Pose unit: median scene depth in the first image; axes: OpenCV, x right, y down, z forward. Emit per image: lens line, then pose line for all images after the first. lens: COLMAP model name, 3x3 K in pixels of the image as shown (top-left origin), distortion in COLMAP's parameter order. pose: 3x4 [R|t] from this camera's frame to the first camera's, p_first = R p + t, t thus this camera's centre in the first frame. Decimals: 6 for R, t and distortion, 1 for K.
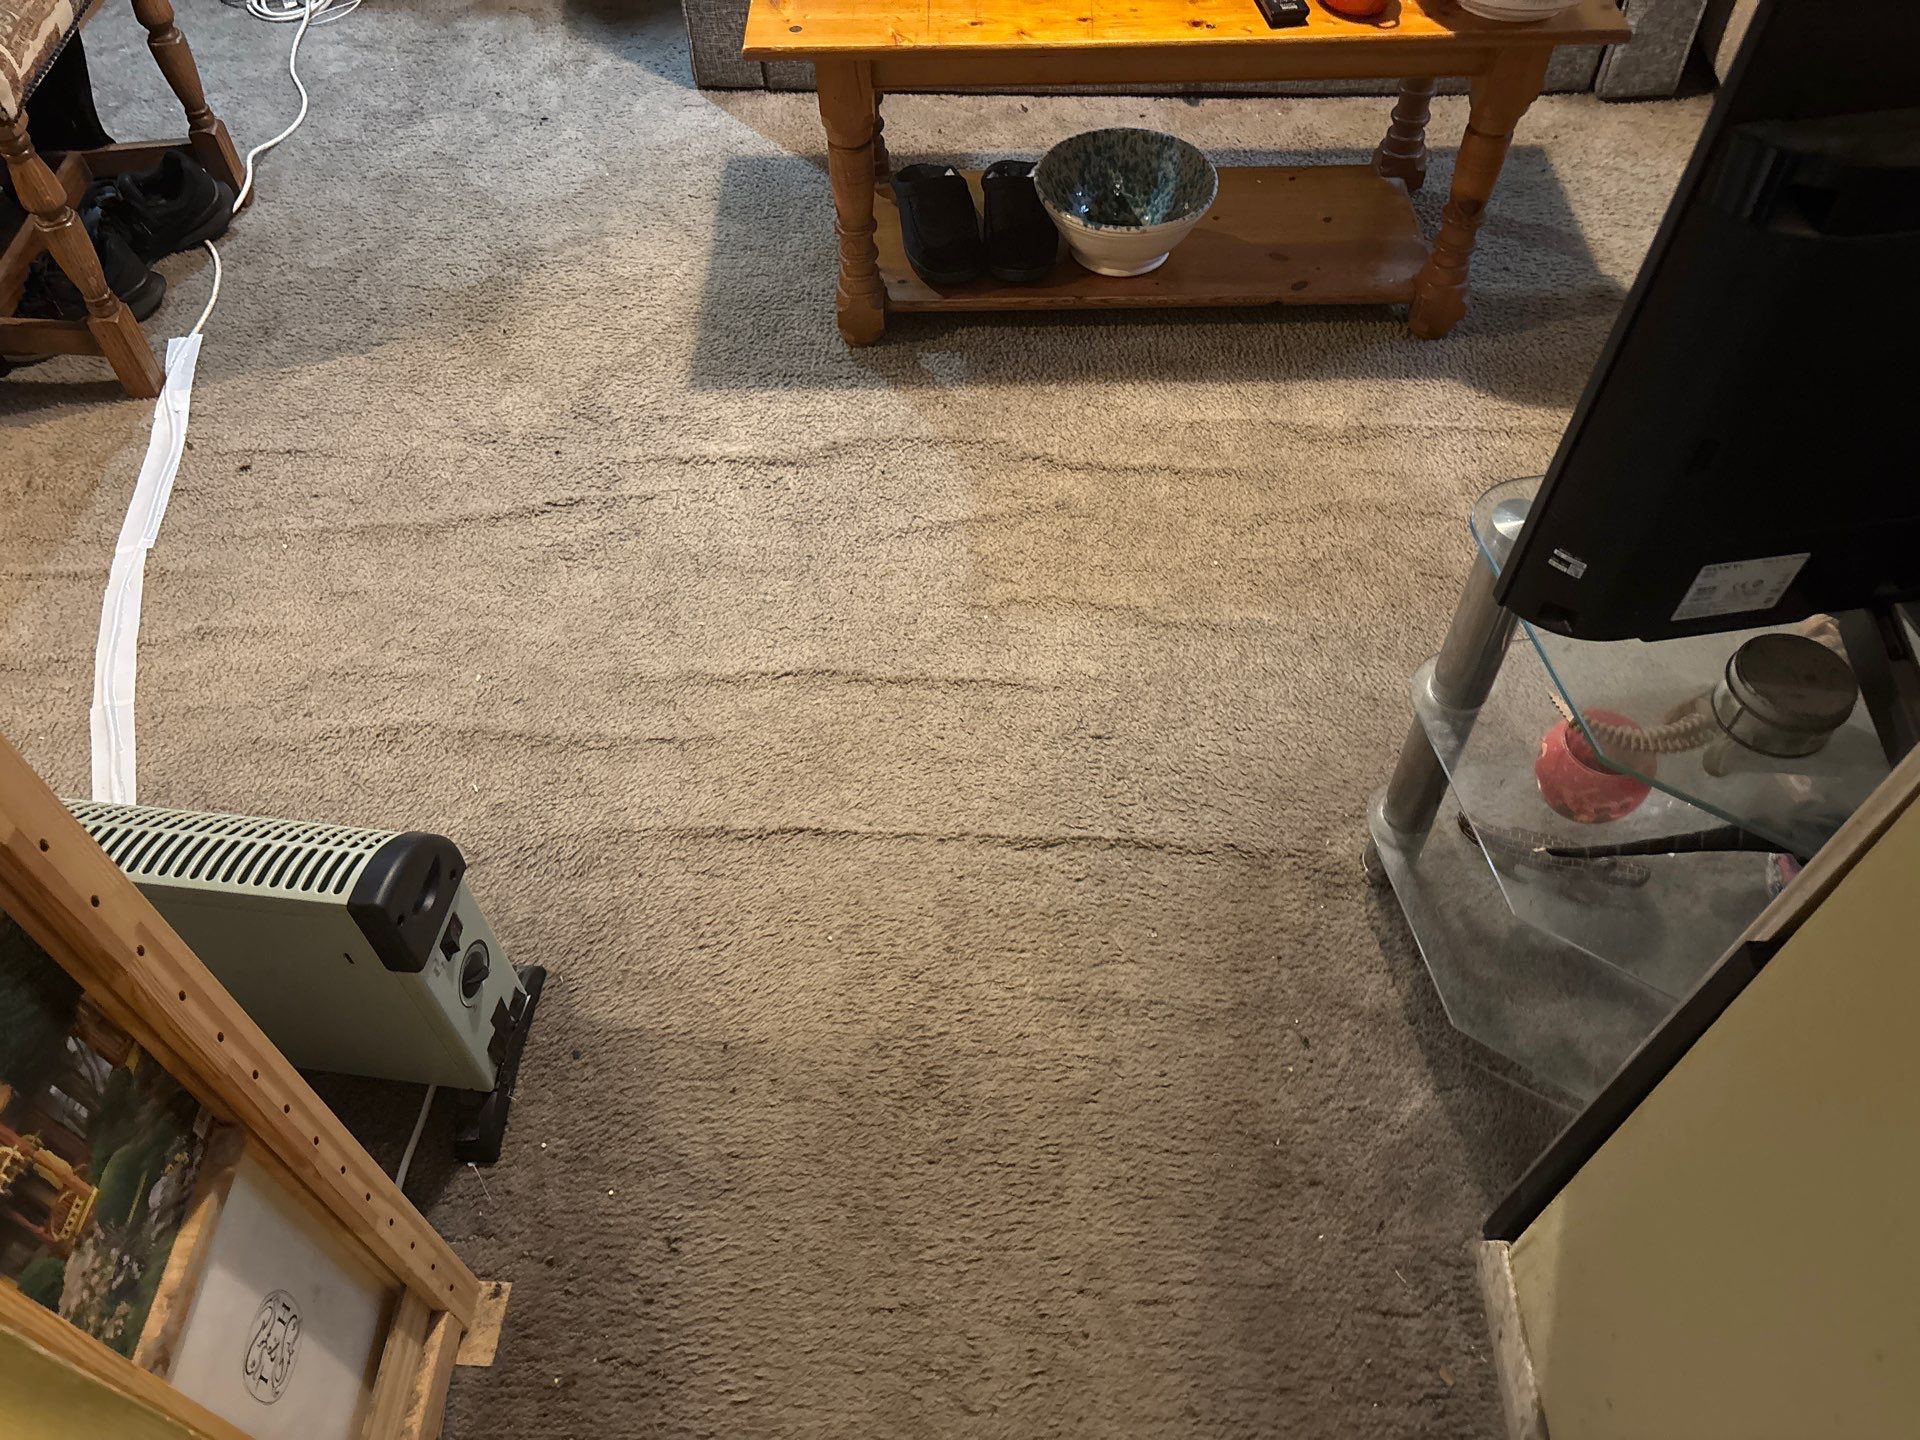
lens RADIAL K [[1449.5, 0, 960.0], [0, 1449.5, 720.0], [0, 0, 1]] dist [0.022819, -0.007938]
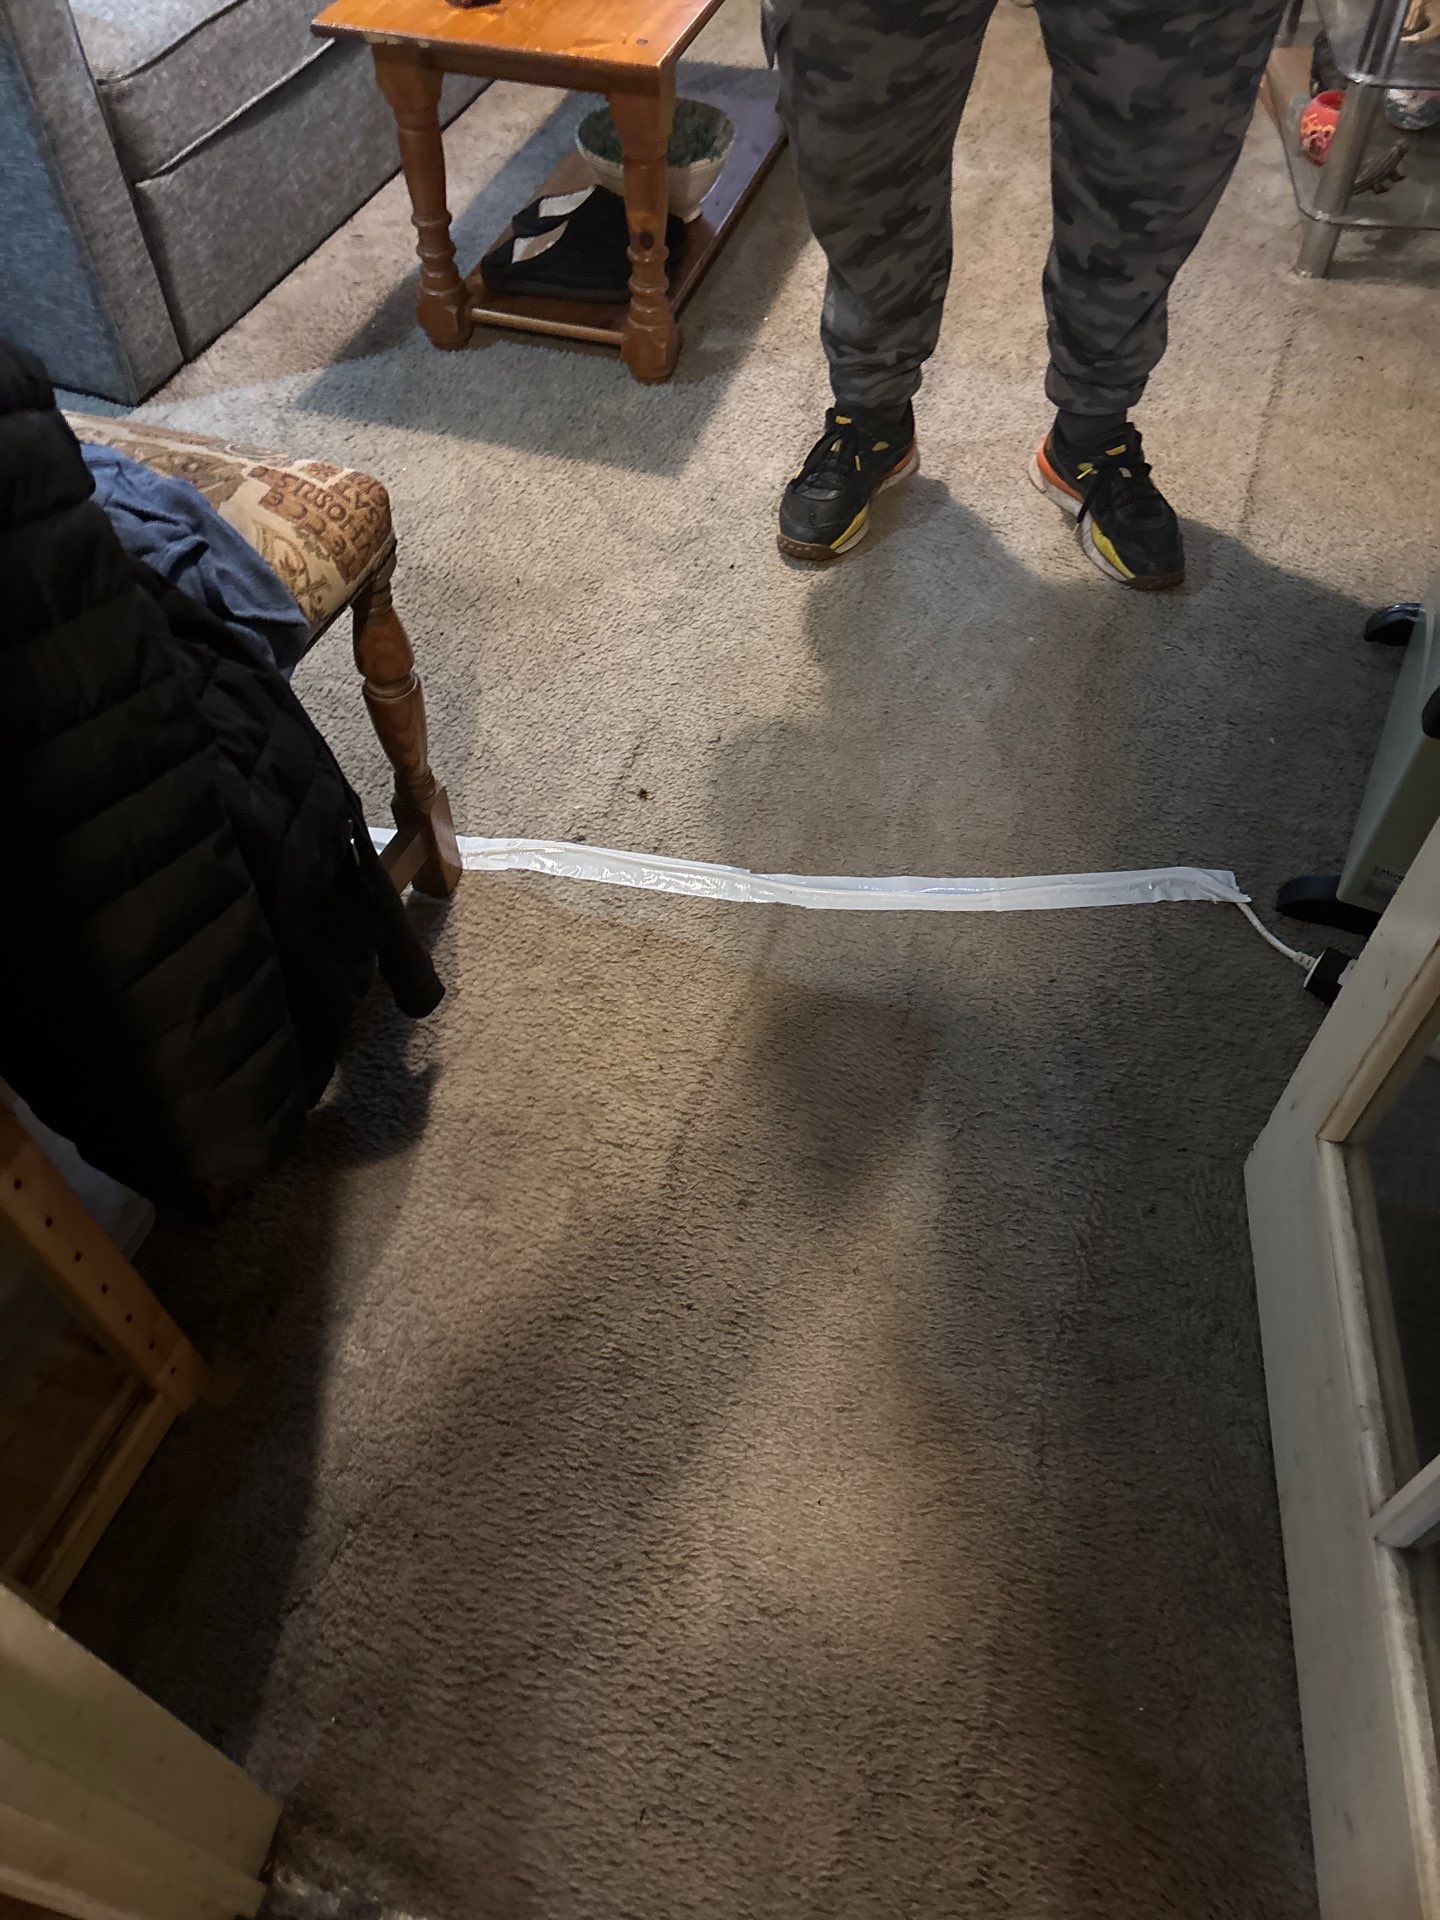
lens RADIAL K [[1449.5, 0, 678.7], [0, 1449.5, 956.4], [0, 0, 1]] dist [0.022819, -0.007938]
pose [[0.306800, -0.738482, 0.600431, -1.080942], [0.755184, 0.572839, 0.318672, -0.379109], [-0.579284, 0.355668, 0.733437, 0.426175]]
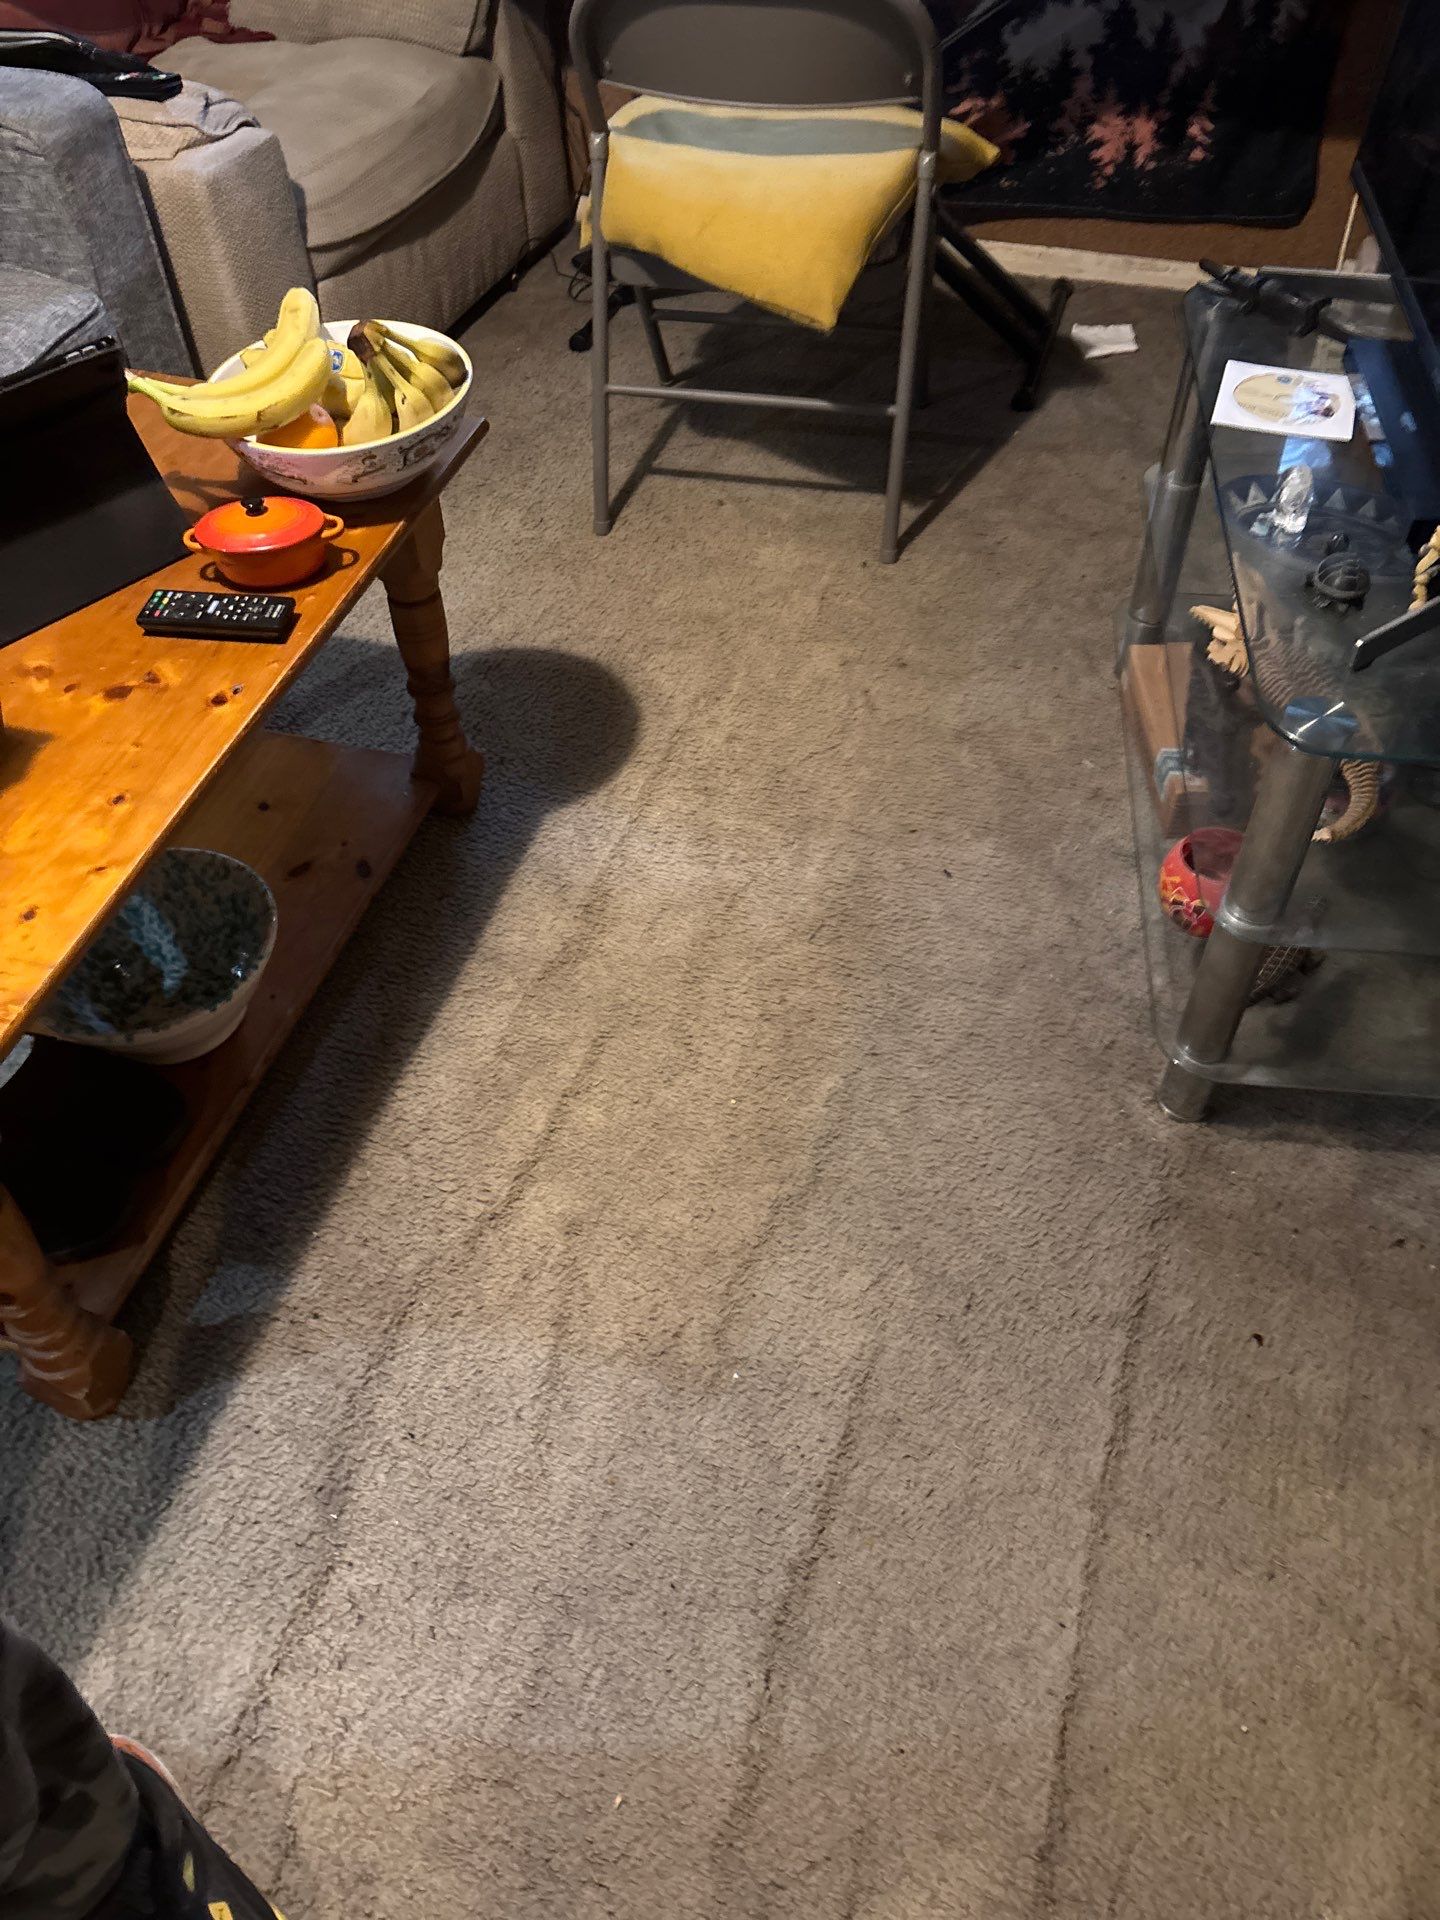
lens RADIAL K [[1449.5, 0, 678.7], [0, 1449.5, 956.4], [0, 0, 1]] dist [0.022819, -0.007938]
pose [[0.292920, -0.700343, 0.650936, -0.298311], [0.766817, 0.578734, 0.277594, -0.391529], [-0.571129, 0.417836, 0.706558, 0.379444]]
